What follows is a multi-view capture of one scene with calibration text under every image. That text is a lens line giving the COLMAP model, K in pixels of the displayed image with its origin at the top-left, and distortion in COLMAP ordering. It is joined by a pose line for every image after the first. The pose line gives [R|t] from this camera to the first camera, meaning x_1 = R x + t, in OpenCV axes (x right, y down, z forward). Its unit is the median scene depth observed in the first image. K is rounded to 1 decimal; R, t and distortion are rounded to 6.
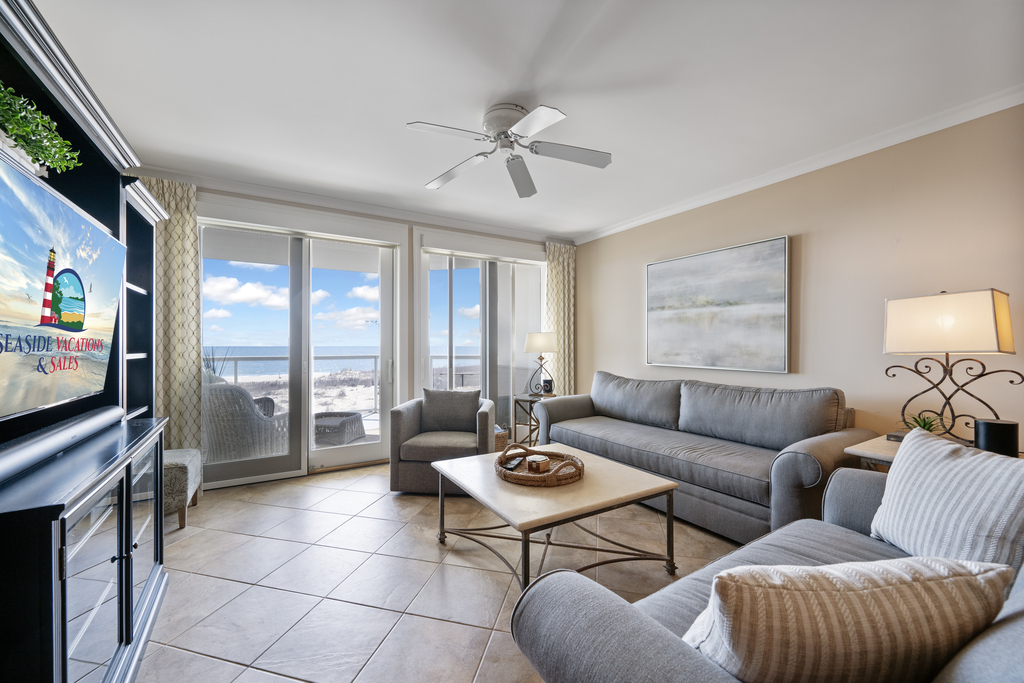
lens RADIAL K [[395.7, 0, 491.7], [0, 395.7, 341.9], [0, 0, 1]] dist [-0.001631, -0.000075]
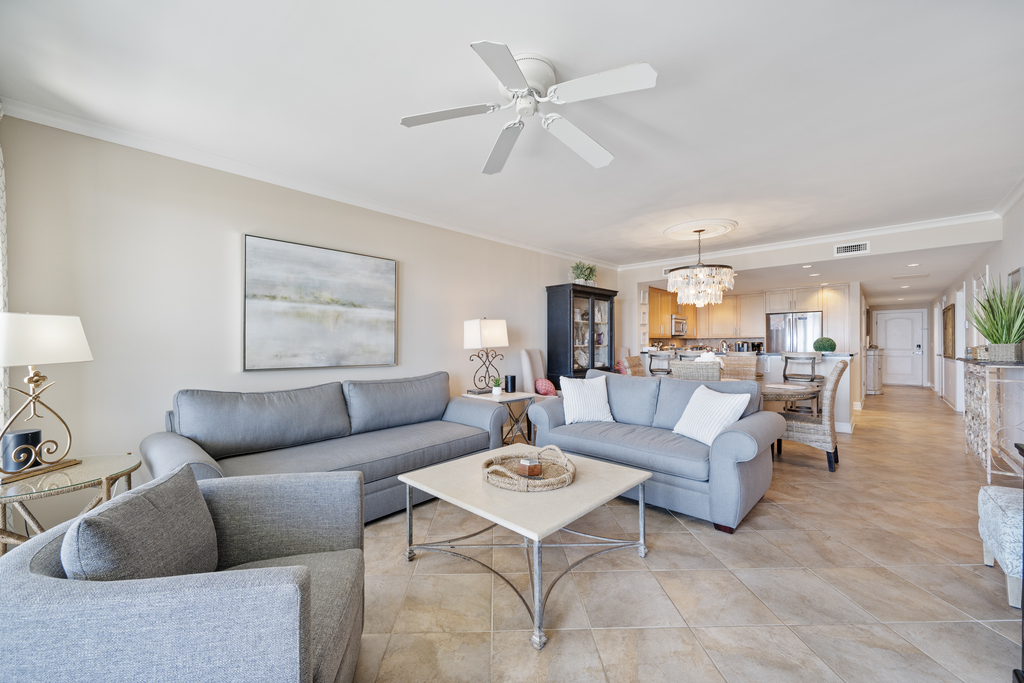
lens RADIAL K [[395.6, 0, 510.1], [0, 395.6, 345.3], [0, 0, 1]] dist [0.000585, 0.000027]
pose [[-0.291390, -0.004769, 0.956592, -0.512403], [-0.004100, 0.999985, 0.003736, 0.004932], [-0.956595, -0.002833, -0.291405, 0.862286]]
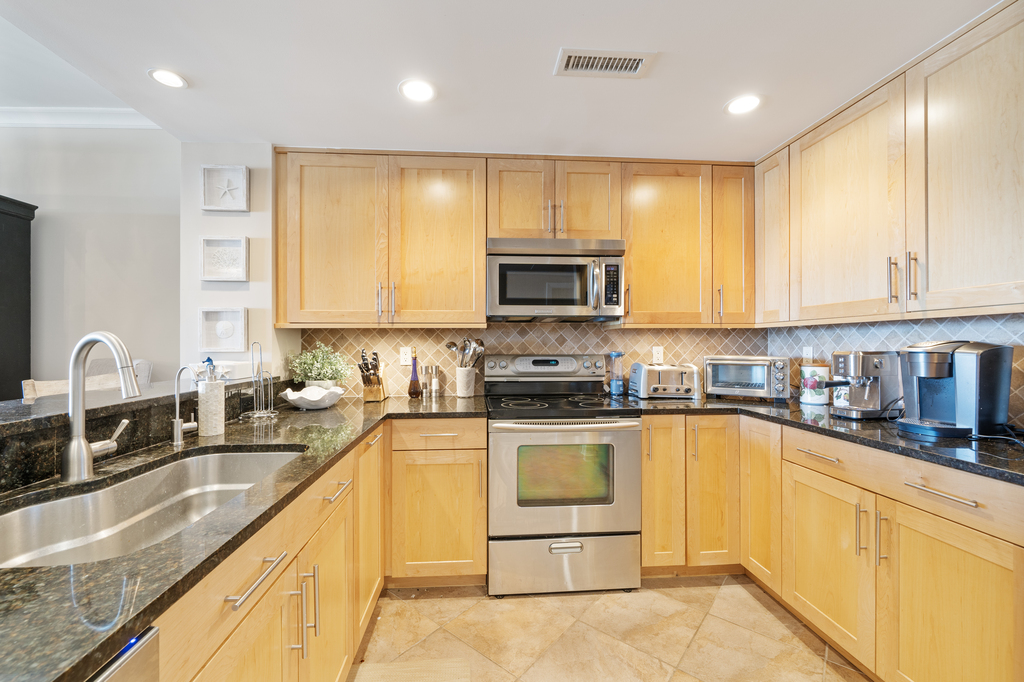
lens RADIAL K [[406.6, 0, 502.9], [0, 406.6, 343.3], [0, 0, 1]] dist [-0.000303, -0.000108]
pose [[0.432951, -0.002650, 0.901413, 0.867106], [-0.006111, 0.999964, 0.005875, -0.012153], [-0.901397, -0.008052, 0.432920, -1.021182]]
